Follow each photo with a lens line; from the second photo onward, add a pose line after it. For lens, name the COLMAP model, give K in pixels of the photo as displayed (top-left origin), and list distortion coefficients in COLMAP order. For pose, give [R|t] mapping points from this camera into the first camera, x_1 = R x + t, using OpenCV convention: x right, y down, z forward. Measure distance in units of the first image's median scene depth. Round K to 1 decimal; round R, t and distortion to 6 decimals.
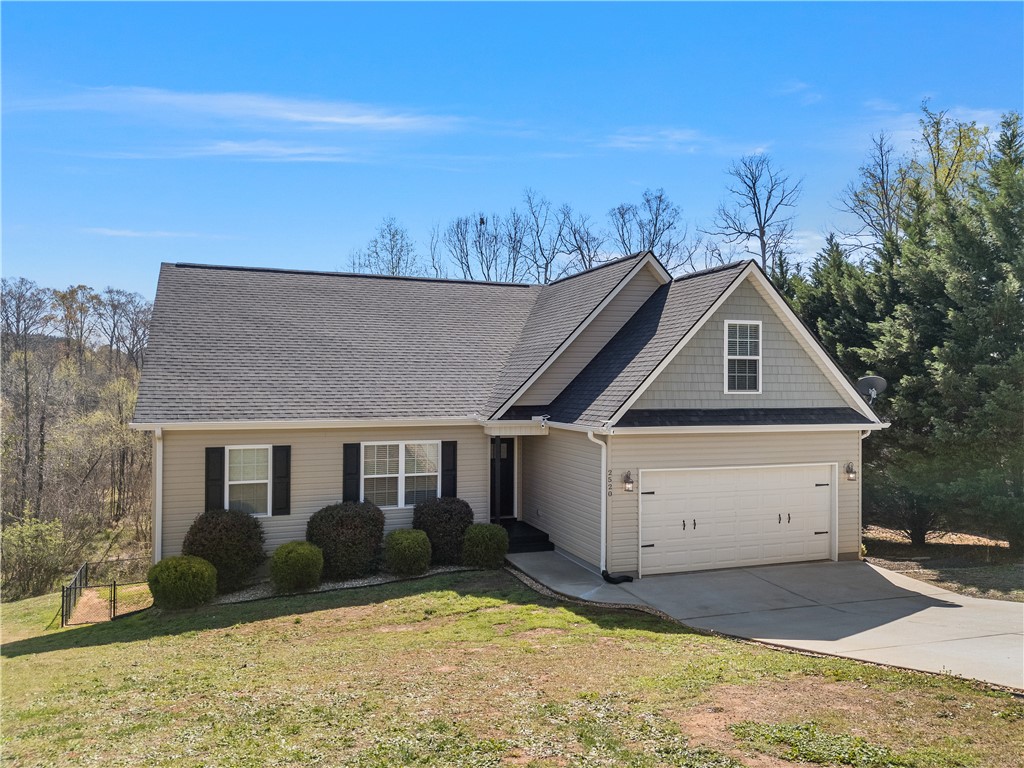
lens RADIAL K [[761.8, 0, 514.5], [0, 761.8, 375.8], [0, 0, 1]] dist [-0.001137, -0.007668]
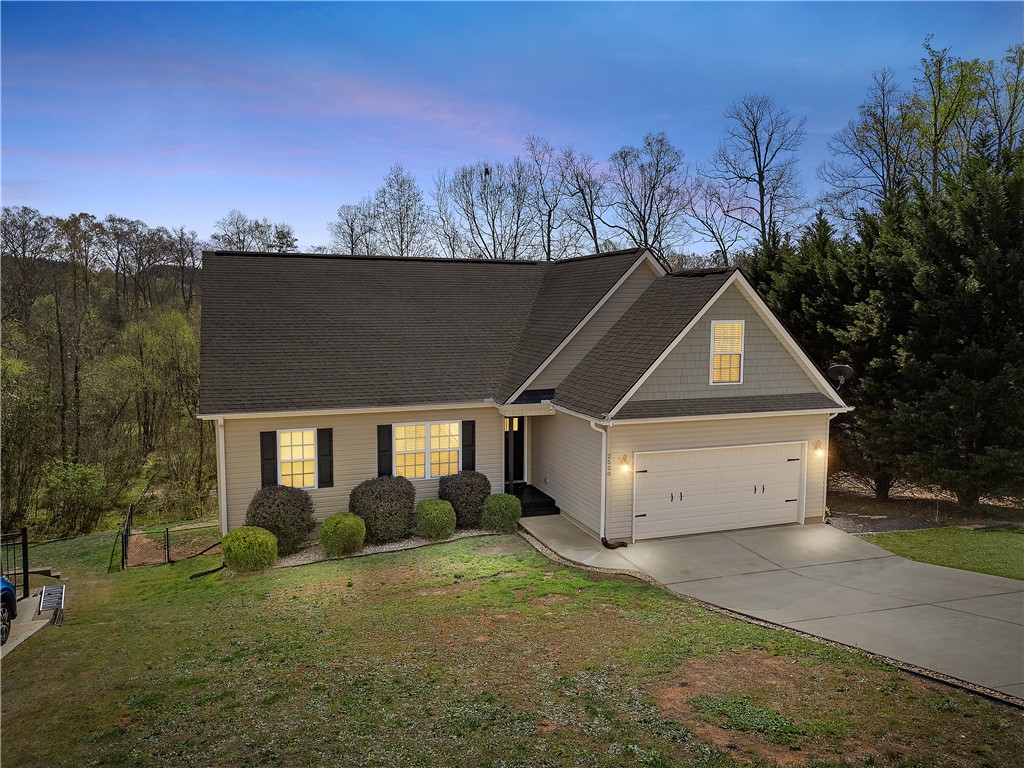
lens RADIAL K [[751.8, 0, 512.0], [0, 751.8, 384.0], [0, 0, 1]] dist [0.005878, -0.031405]
pose [[0.999988, -0.002358, -0.004364, -0.014956], [0.002830, 0.993773, 0.111390, -0.091343], [0.004074, -0.111401, 0.993767, -0.109924]]
